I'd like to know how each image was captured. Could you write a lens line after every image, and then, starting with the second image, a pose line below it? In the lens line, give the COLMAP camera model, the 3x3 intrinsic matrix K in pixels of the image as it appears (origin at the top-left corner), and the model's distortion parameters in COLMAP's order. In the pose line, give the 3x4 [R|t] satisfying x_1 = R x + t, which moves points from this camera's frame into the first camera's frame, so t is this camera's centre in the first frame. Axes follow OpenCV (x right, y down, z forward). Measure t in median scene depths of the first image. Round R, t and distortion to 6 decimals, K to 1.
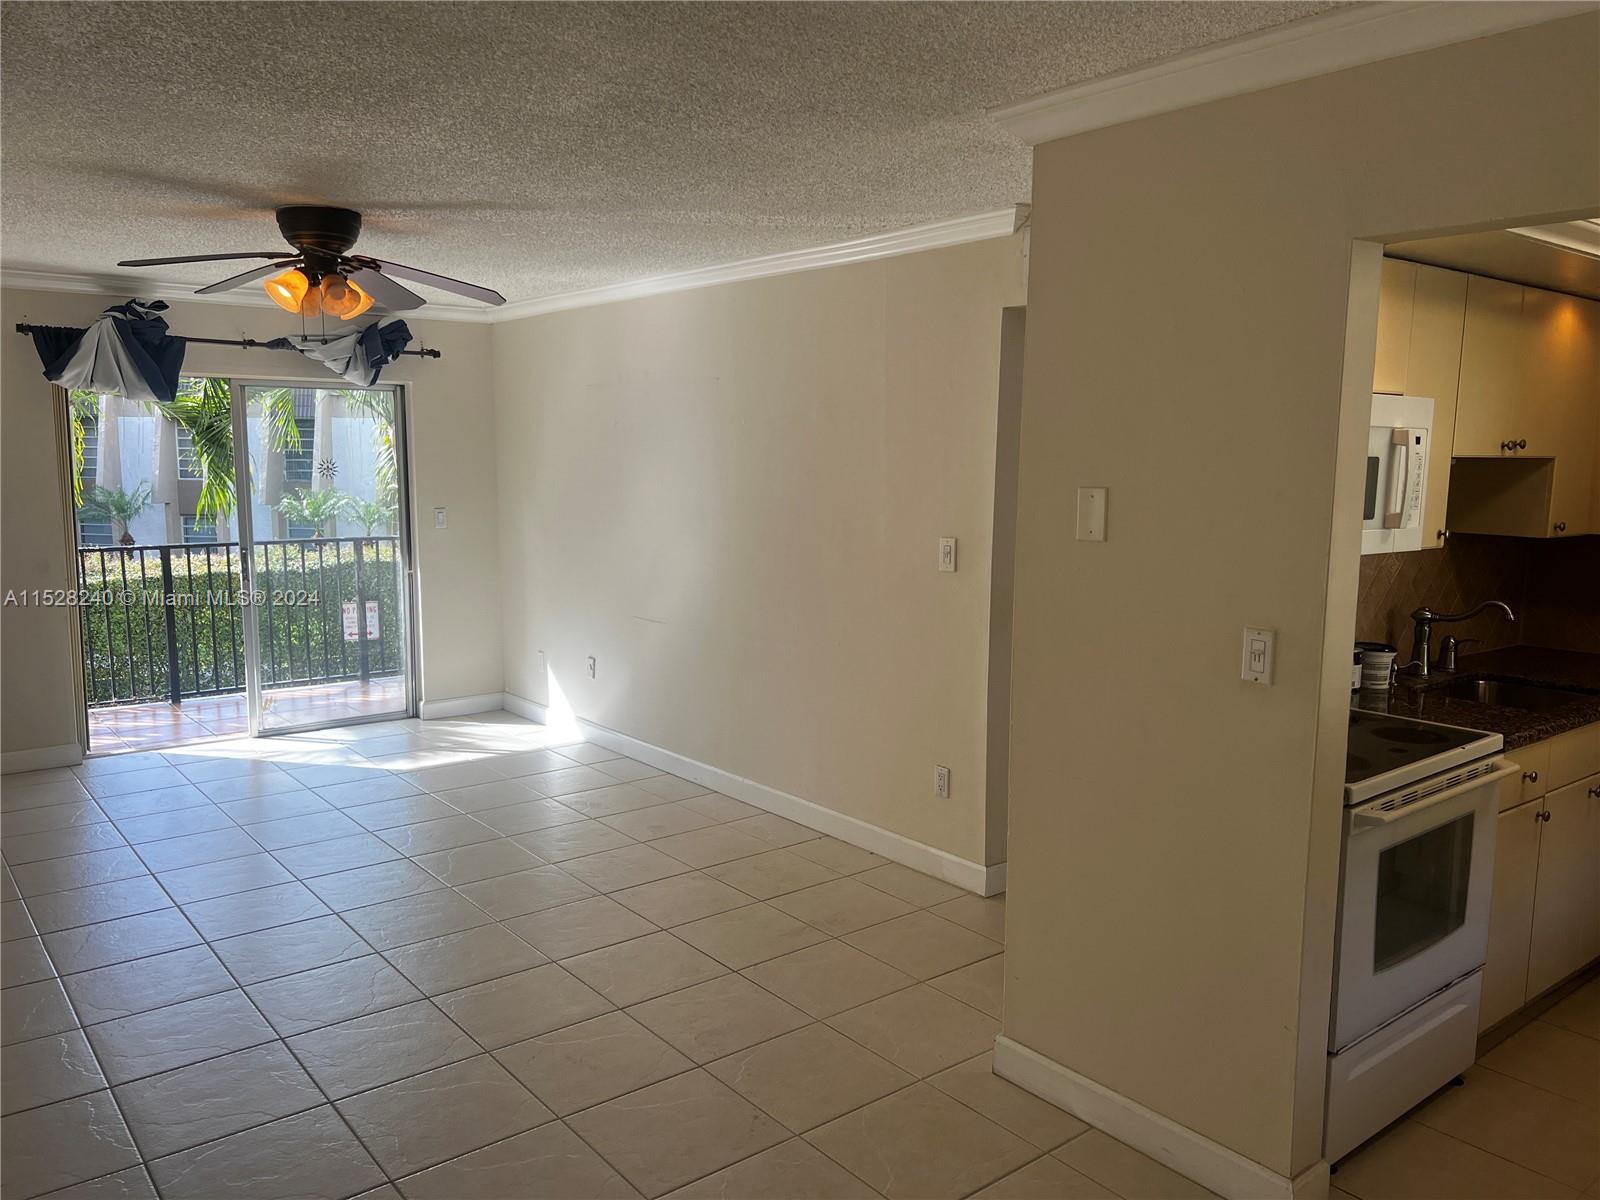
lens RADIAL K [[1195.5, 0, 796.0], [0, 1195.5, 608.3], [0, 0, 1]] dist [0.042479, -0.035305]
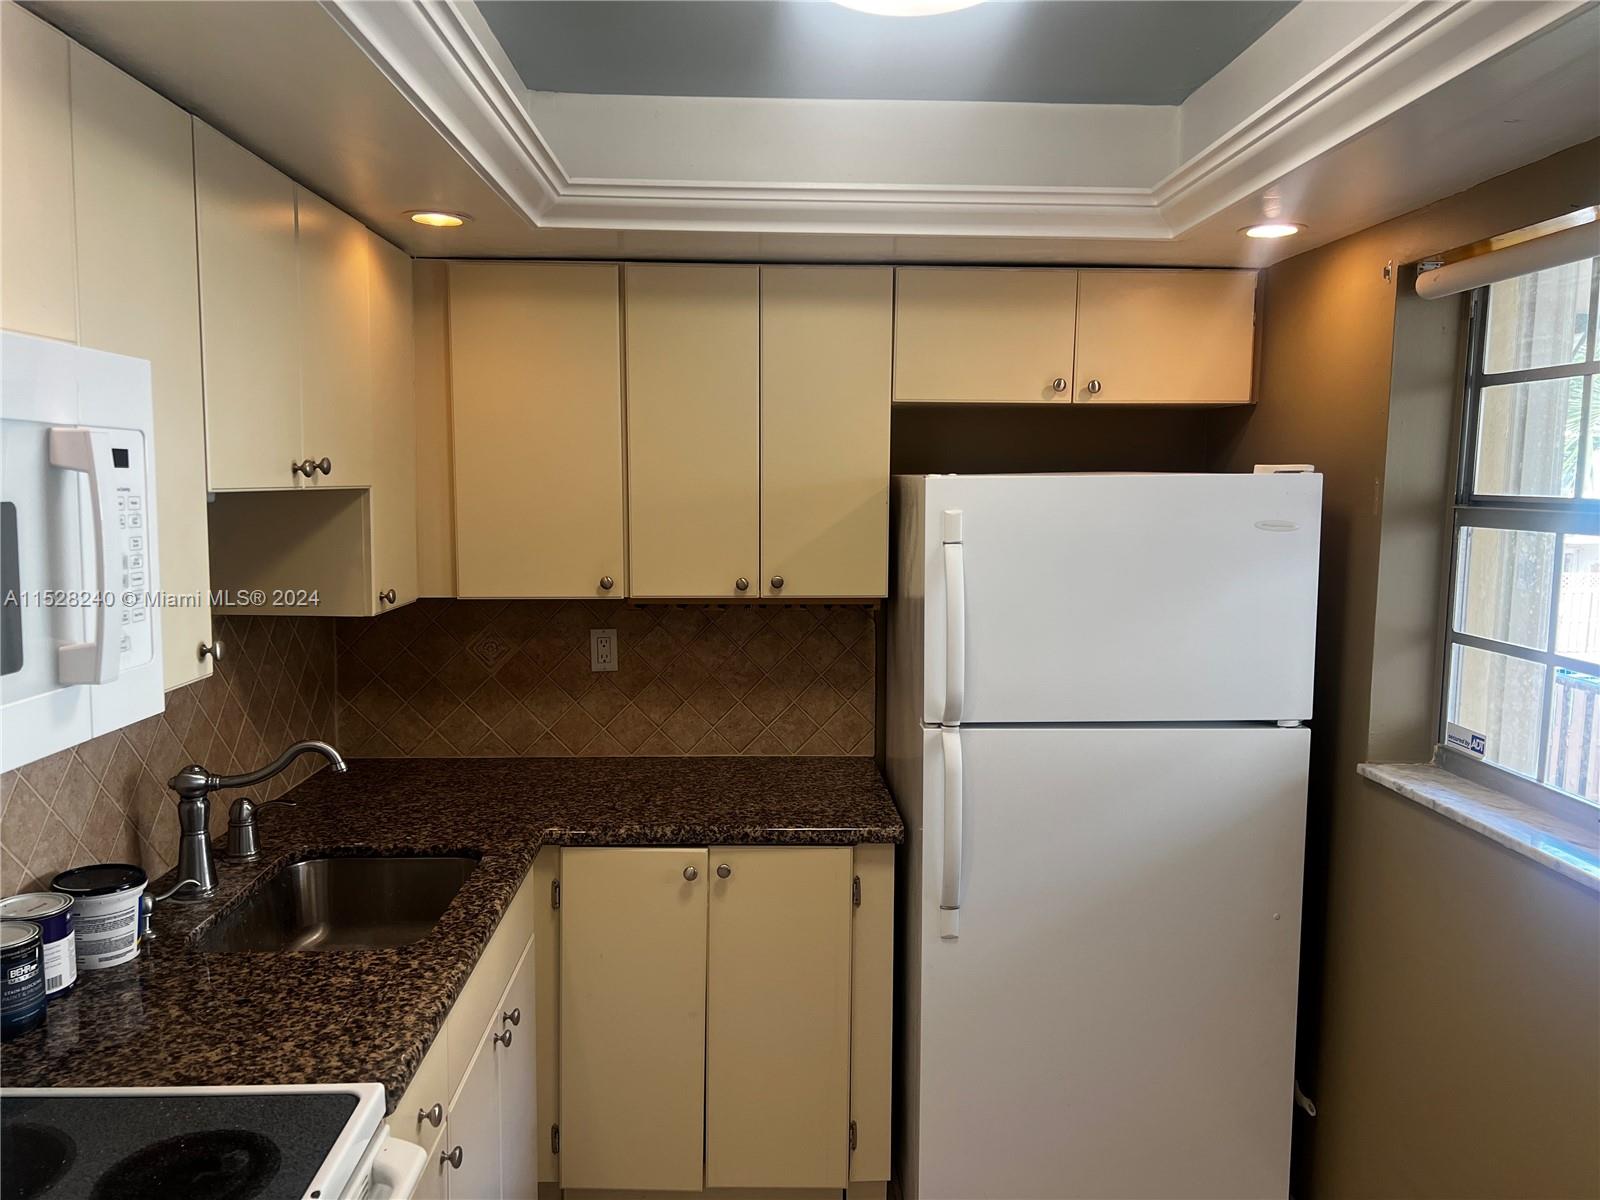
lens RADIAL K [[1195.5, 0, 796.0], [0, 1195.5, 608.3], [0, 0, 1]] dist [0.042479, -0.035305]
pose [[0.584114, -0.091516, 0.806496, 0.266419], [0.100432, 0.994137, 0.040069, -0.069570], [-0.805434, 0.057593, 0.589881, 0.489610]]
